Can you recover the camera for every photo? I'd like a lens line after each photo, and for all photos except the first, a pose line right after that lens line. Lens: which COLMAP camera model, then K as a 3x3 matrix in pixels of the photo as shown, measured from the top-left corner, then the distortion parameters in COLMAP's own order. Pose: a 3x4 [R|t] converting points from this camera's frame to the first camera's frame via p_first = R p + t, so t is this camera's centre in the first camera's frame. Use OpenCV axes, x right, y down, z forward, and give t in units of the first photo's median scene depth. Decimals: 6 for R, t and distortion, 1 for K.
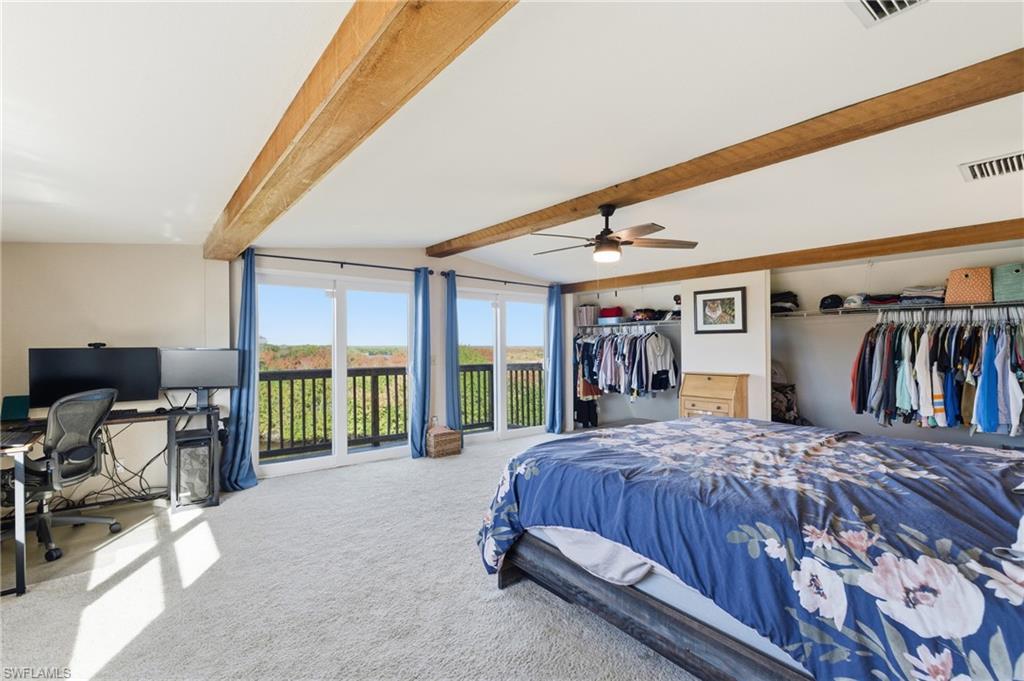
lens RADIAL K [[468.0, 0, 509.0], [0, 468.0, 342.5], [0, 0, 1]] dist [-0.001434, 0.000463]
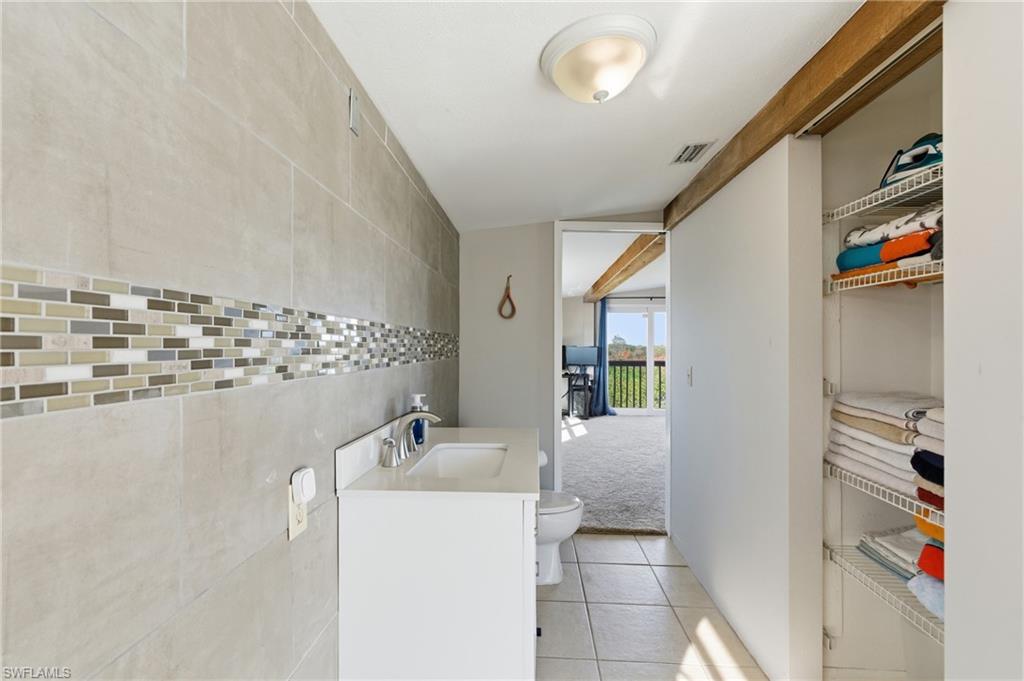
lens RADIAL K [[468.0, 0, 511.2], [0, 468.0, 347.0], [0, 0, 1]] dist [-0.001434, 0.000463]
pose [[0.746769, 0.012383, -0.664968, 0.489507], [-0.007908, 0.999921, 0.009740, -0.001780], [0.665036, -0.002015, 0.746808, -0.760973]]
